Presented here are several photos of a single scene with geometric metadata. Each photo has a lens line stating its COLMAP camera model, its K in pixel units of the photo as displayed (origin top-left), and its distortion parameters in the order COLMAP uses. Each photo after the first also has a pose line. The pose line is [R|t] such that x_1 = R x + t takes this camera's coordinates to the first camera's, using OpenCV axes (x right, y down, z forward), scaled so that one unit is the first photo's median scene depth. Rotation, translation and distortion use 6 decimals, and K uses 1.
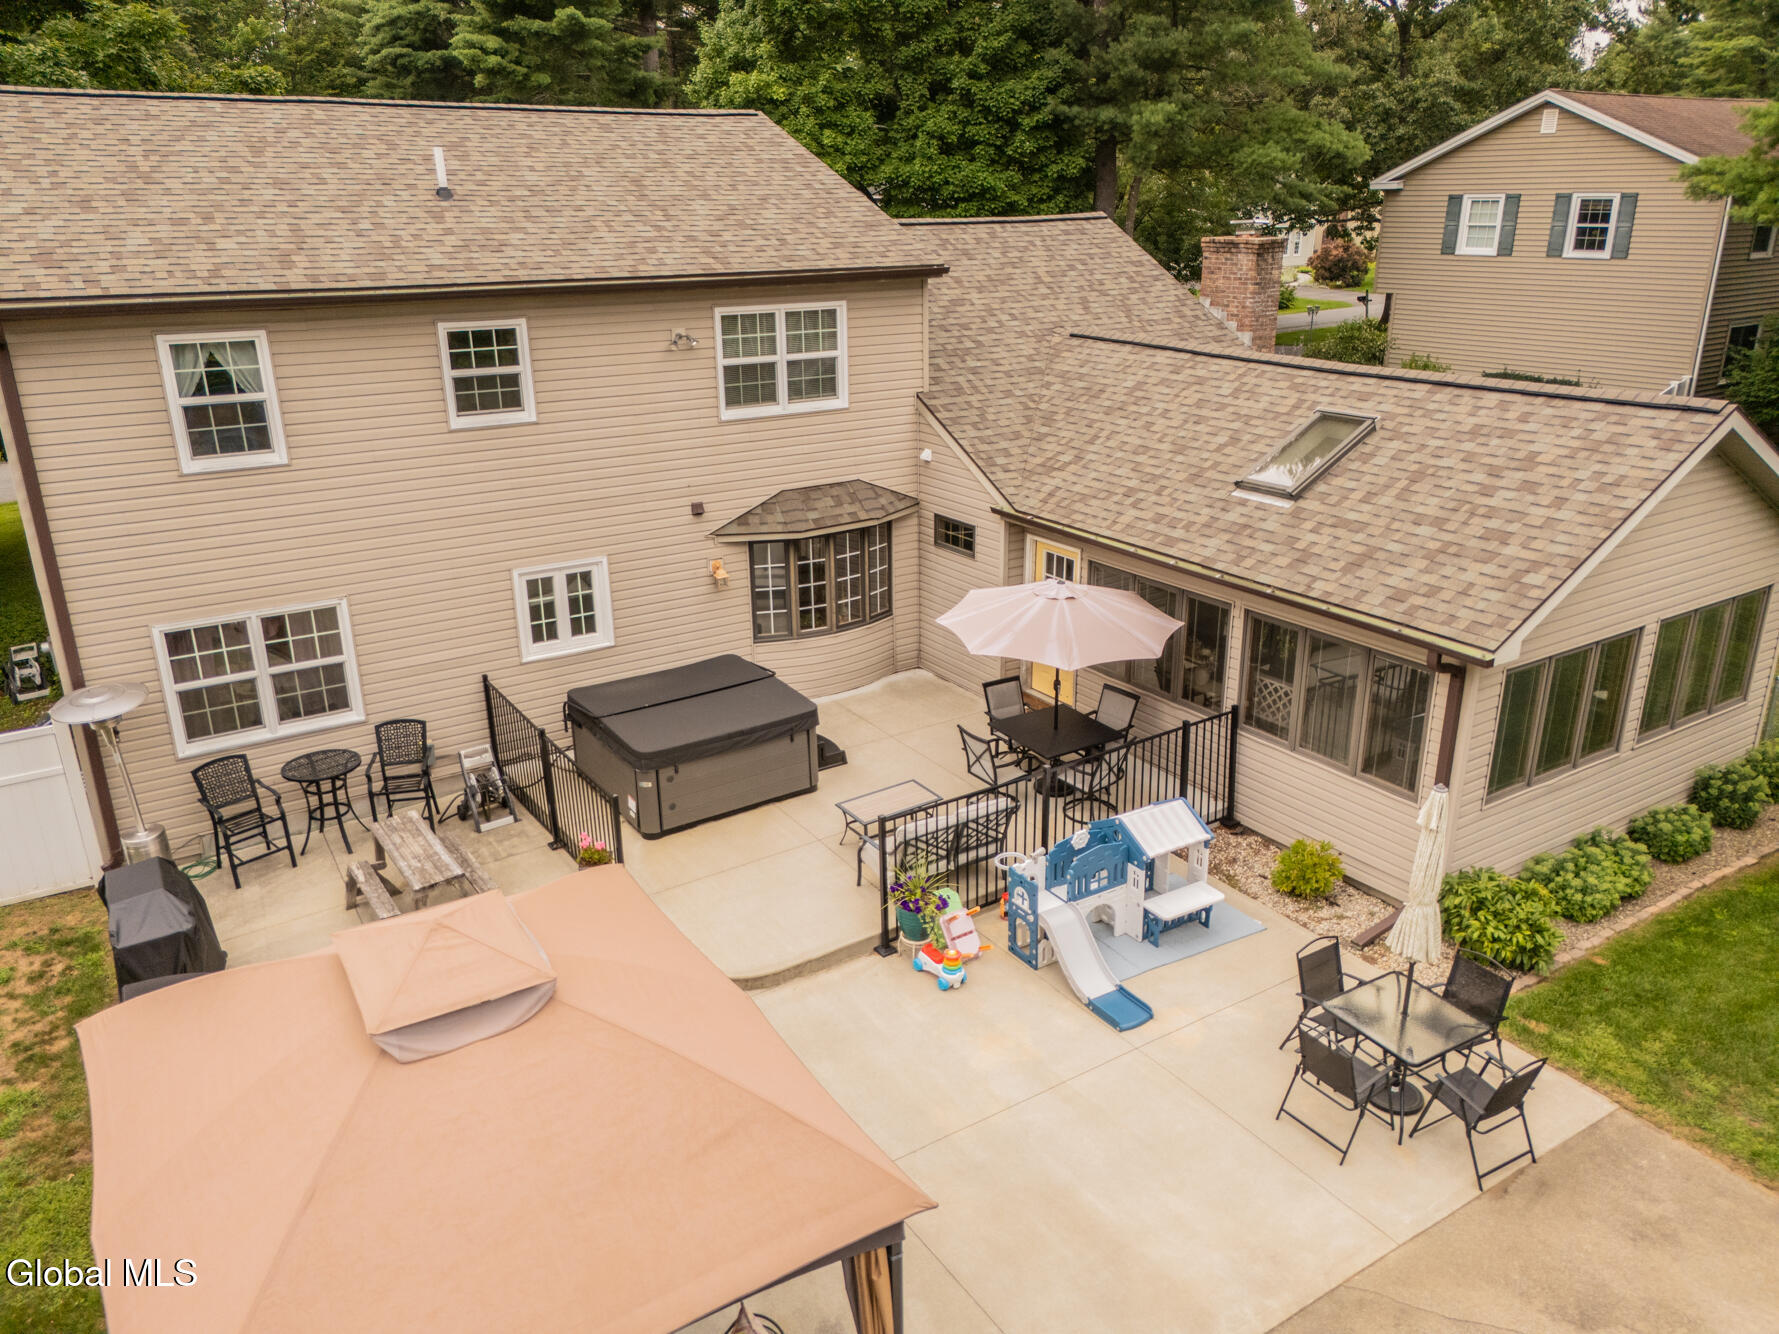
lens RADIAL K [[1308.9, 0, 892.6], [0, 1308.9, 666.8], [0, 0, 1]] dist [0.064506, -0.055464]
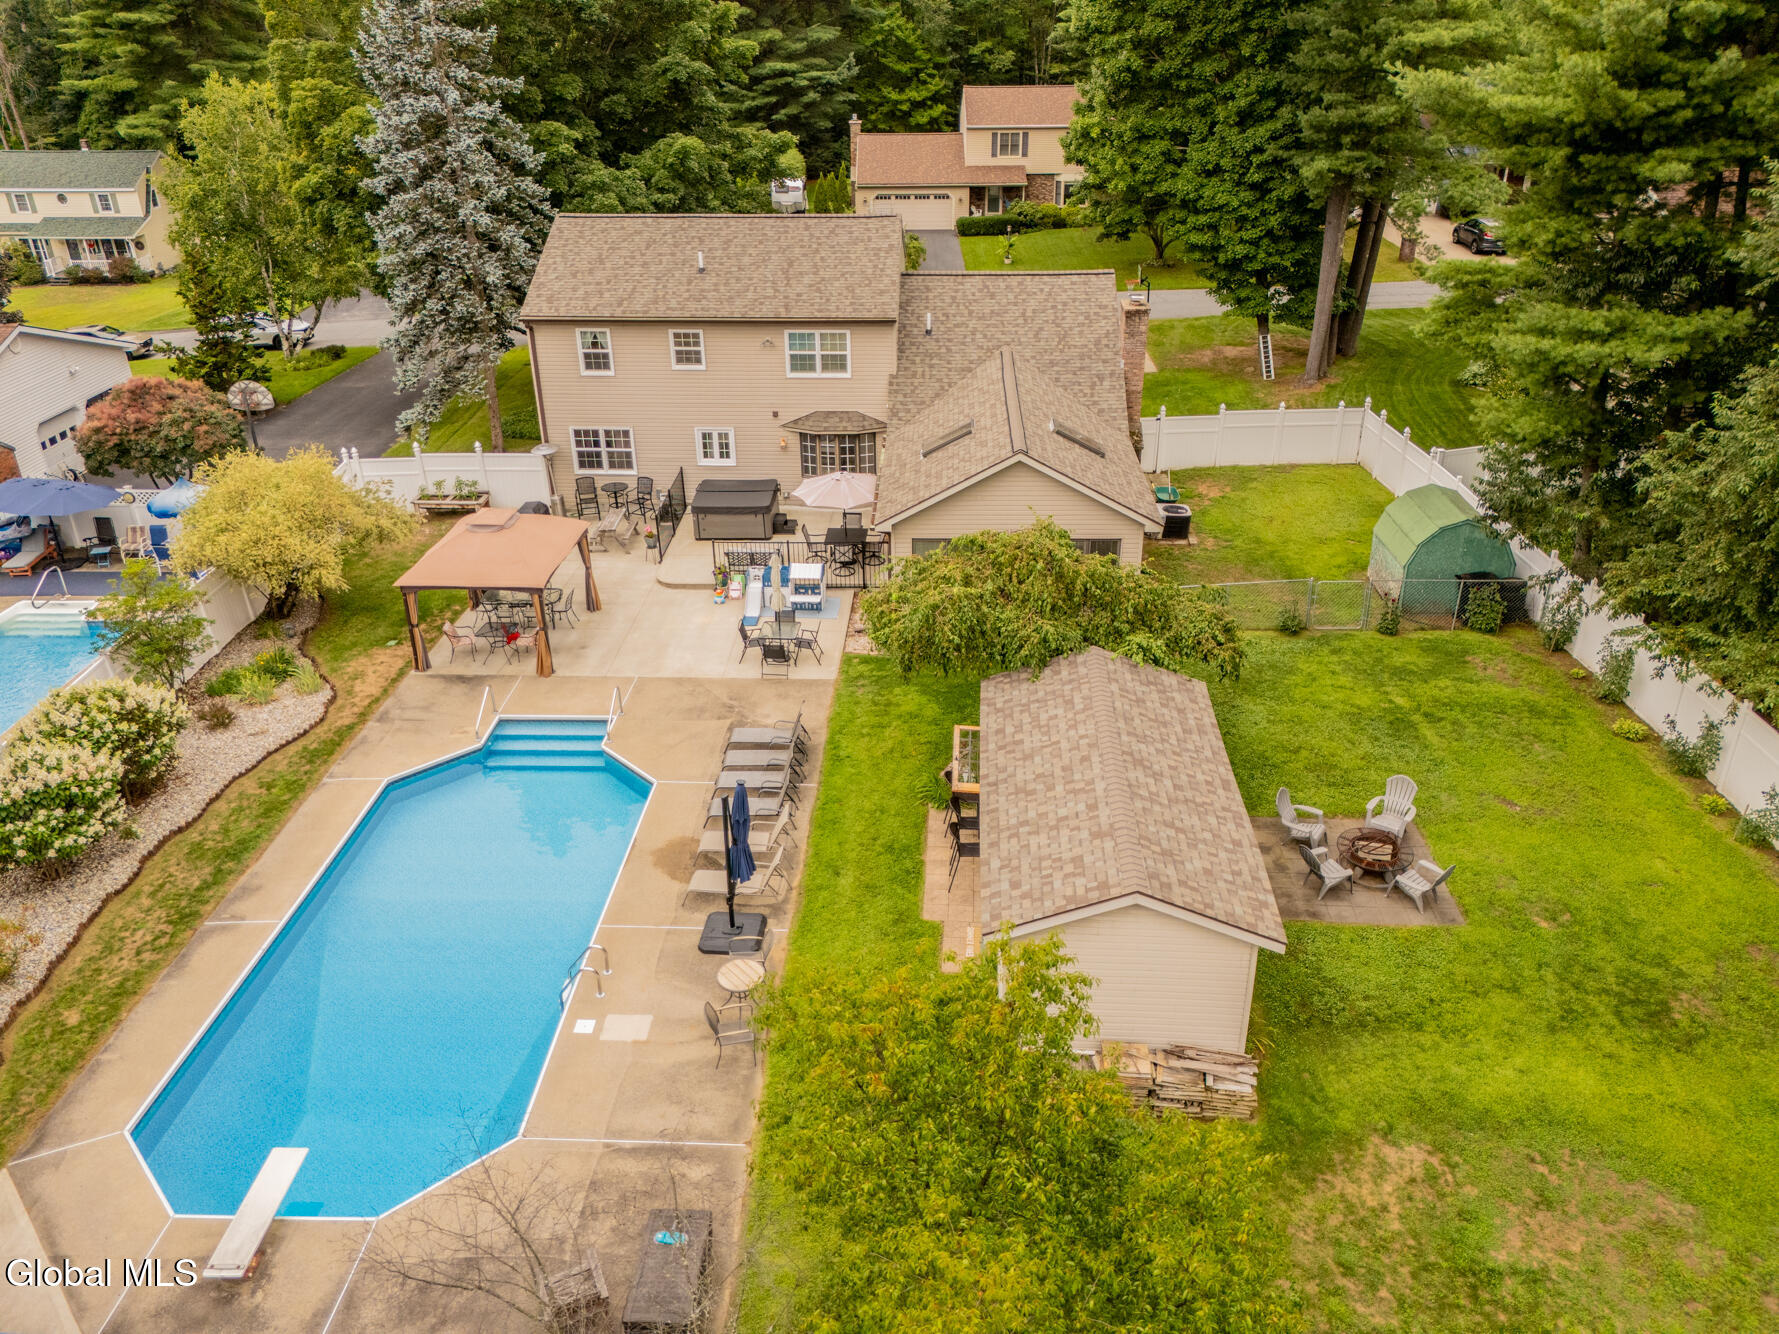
lens RADIAL K [[1308.9, 0, 892.6], [0, 1308.9, 666.8], [0, 0, 1]] dist [0.064506, -0.055464]
pose [[0.811180, 0.266688, -0.520447, 1.384529], [-0.195297, 0.962407, 0.188763, -0.173126], [0.551222, -0.051479, 0.832769, -0.863025]]
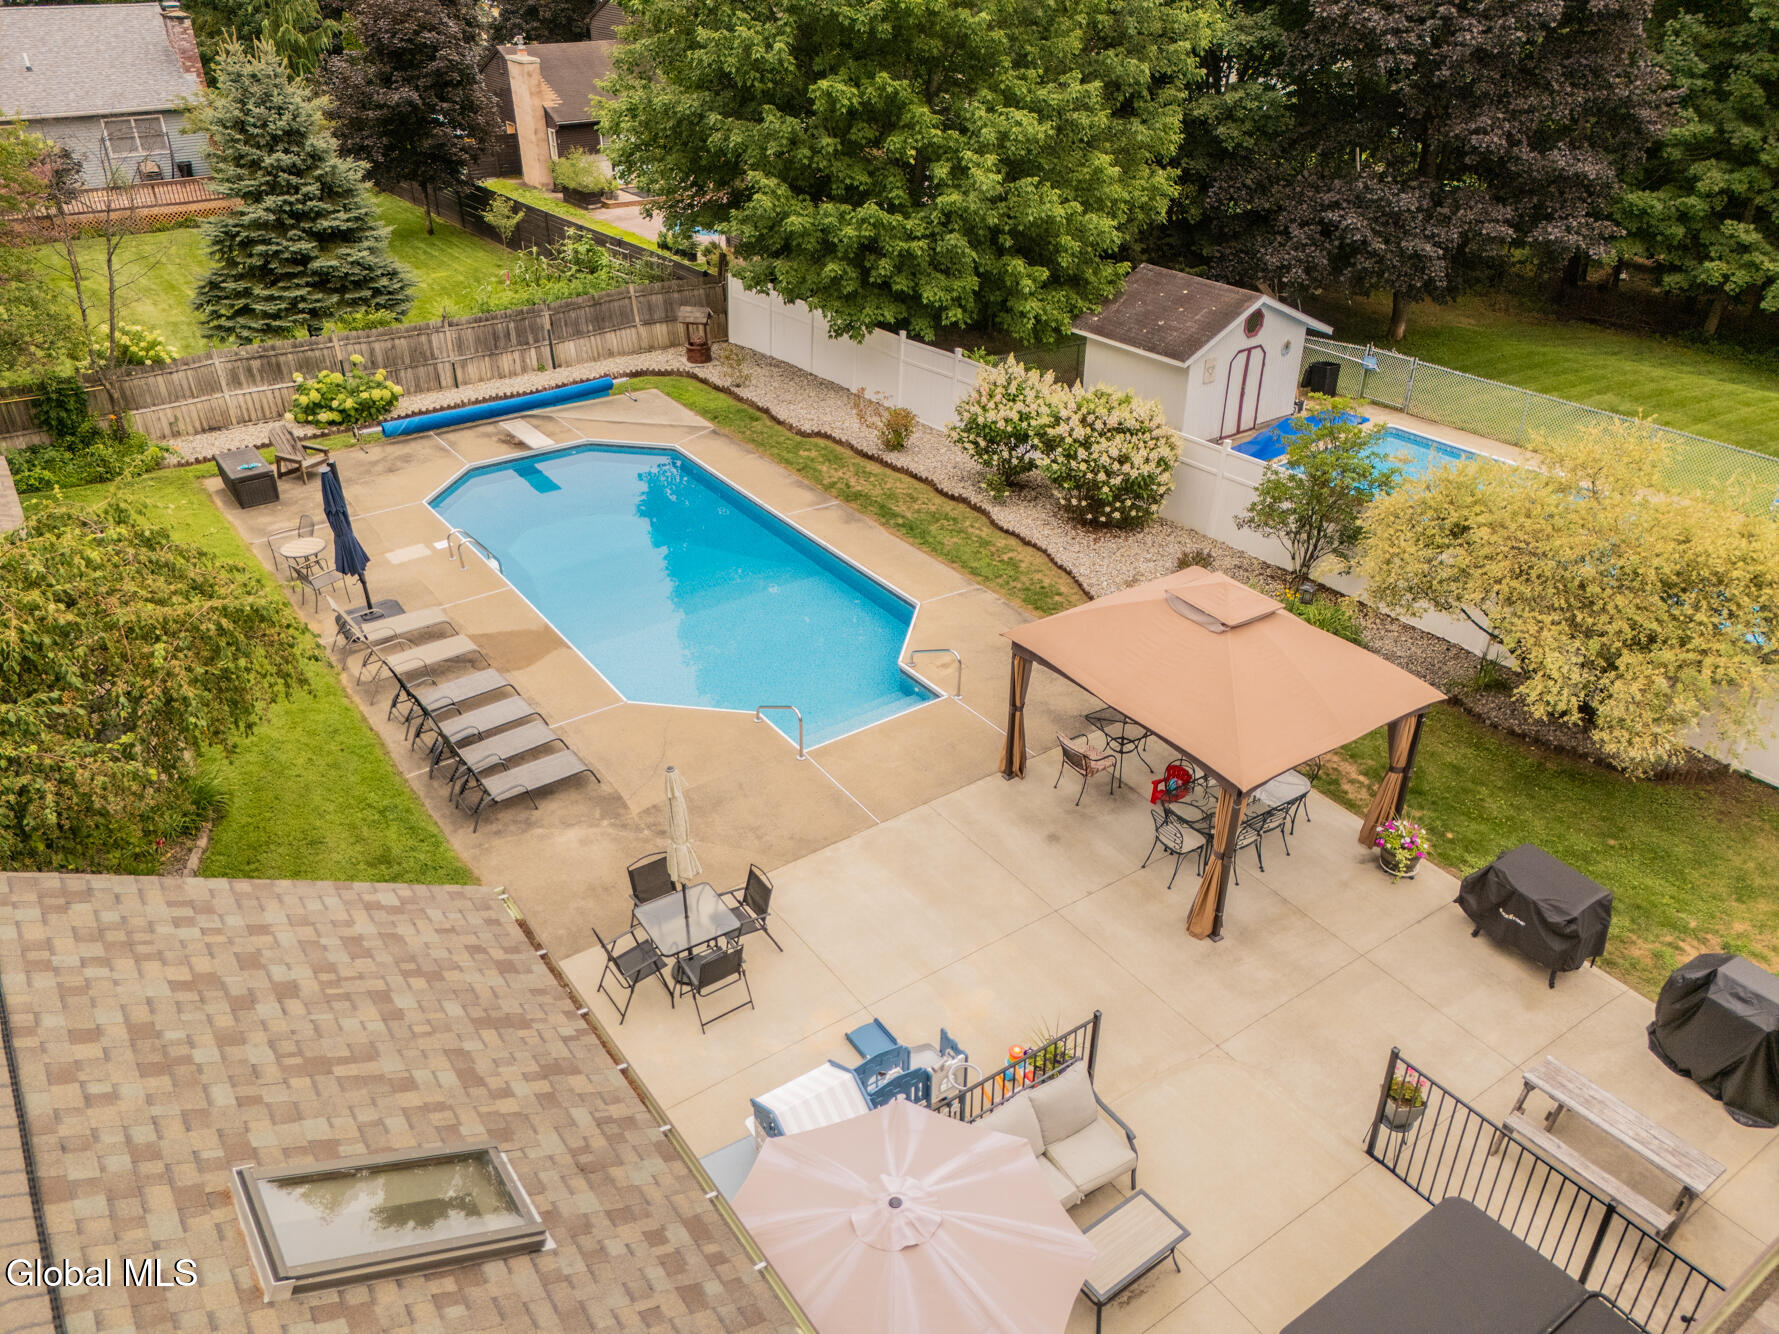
lens RADIAL K [[1308.9, 0, 892.6], [0, 1308.9, 666.8], [0, 0, 1]] dist [0.064506, -0.055464]
pose [[-0.999288, 0.024983, -0.028259, 0.128596], [-0.005772, 0.639086, 0.769114, -0.629137], [0.037274, 0.768729, -0.638487, 1.082748]]
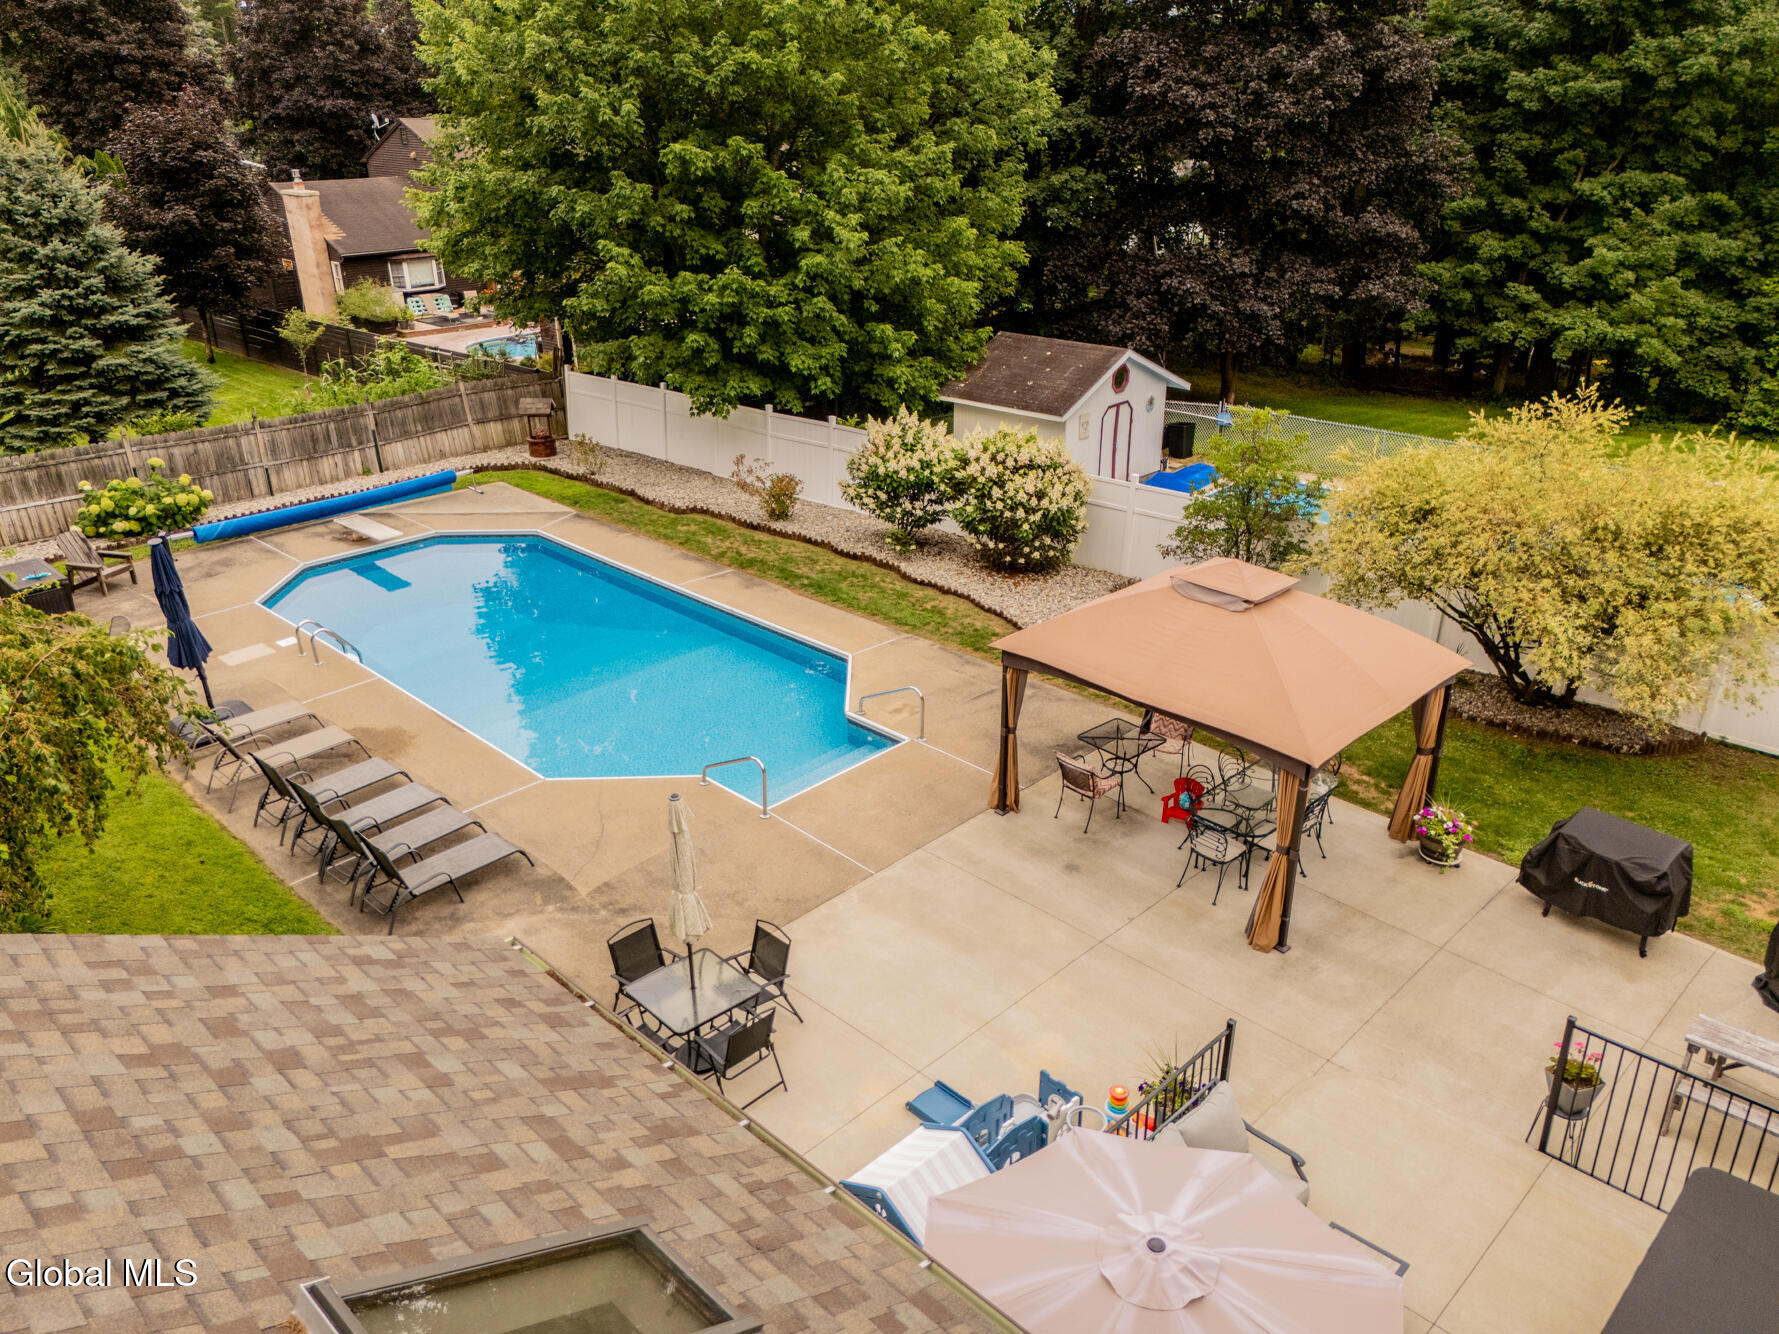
lens RADIAL K [[1308.9, 0, 892.6], [0, 1308.9, 666.8], [0, 0, 1]] dist [0.064506, -0.055464]
pose [[-0.977132, 0.102092, -0.186524, 0.257697], [-0.055822, 0.723271, 0.688304, -0.474459], [0.205178, 0.682976, -0.701032, 1.053661]]
